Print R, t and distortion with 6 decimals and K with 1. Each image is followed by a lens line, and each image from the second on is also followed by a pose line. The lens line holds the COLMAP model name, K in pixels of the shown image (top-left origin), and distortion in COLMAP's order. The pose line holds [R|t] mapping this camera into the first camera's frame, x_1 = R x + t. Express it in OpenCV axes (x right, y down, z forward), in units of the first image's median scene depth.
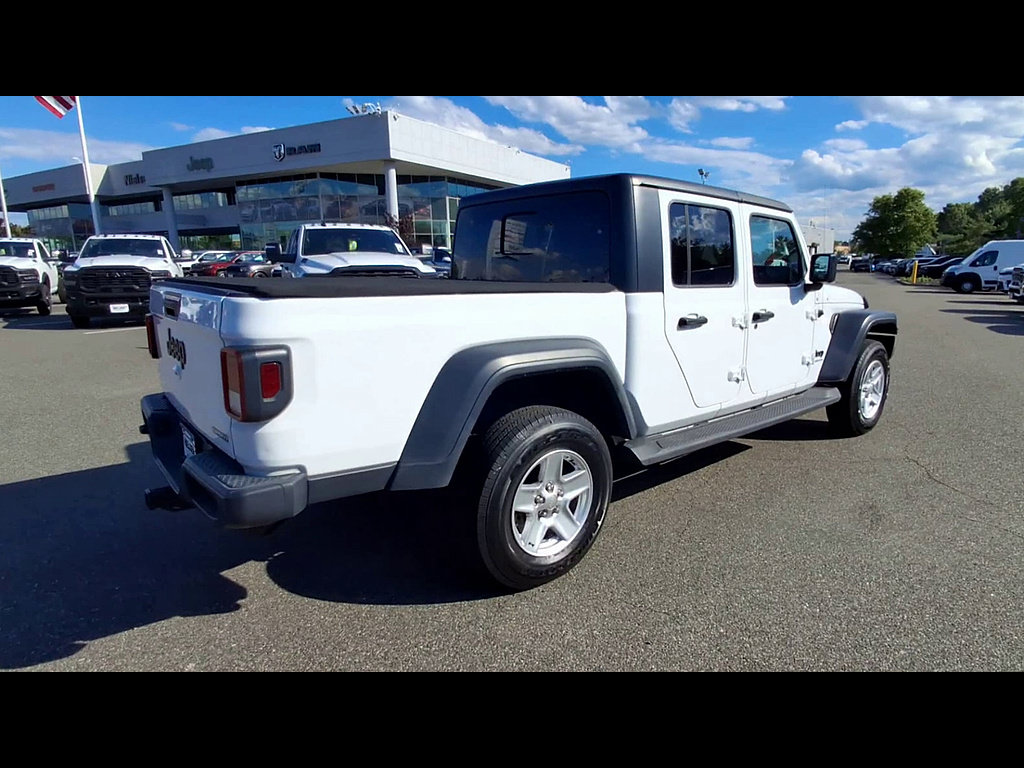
lens RADIAL K [[568.7, 0, 527.4], [0, 568.7, 364.1], [0, 0, 1]] dist [0.000752, -0.021090]
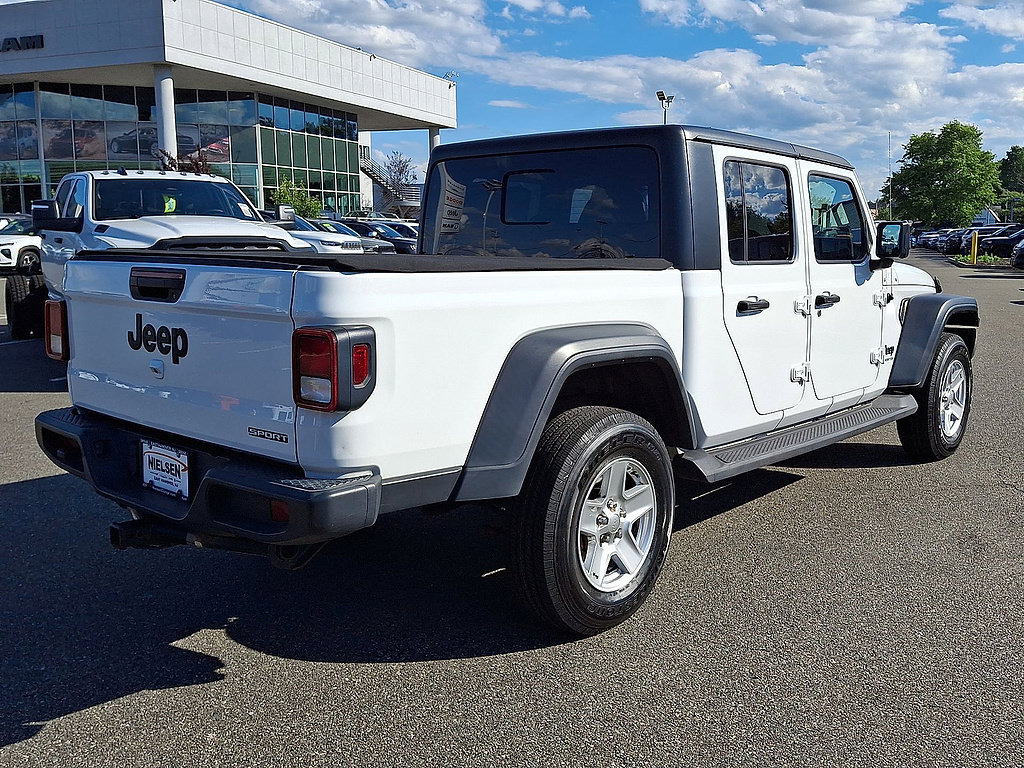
lens RADIAL K [[912.0, 0, 515.1], [0, 912.0, 341.4], [0, 0, 1]] dist [0.155501, -0.315990]
pose [[0.990468, -0.013589, 0.137075, -0.200366], [0.021858, 0.998018, -0.059004, 0.040715], [-0.136001, 0.061437, 0.988802, -0.218445]]
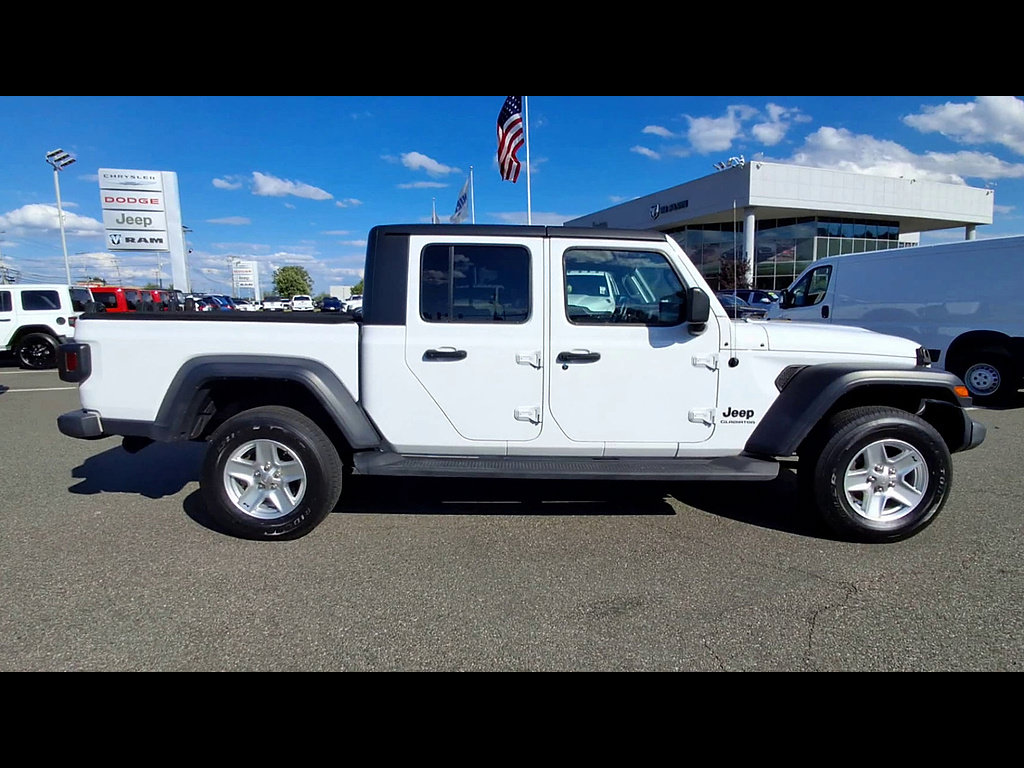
lens RADIAL K [[520.1, 0, 508.6], [0, 520.1, 361.4], [0, 0, 1]] dist [-0.027355, -0.000762]
pose [[0.763605, 0.067769, -0.642118, 0.902728], [-0.110752, 0.993485, -0.026853, -0.043850], [0.636115, 0.091621, 0.766135, 0.297541]]
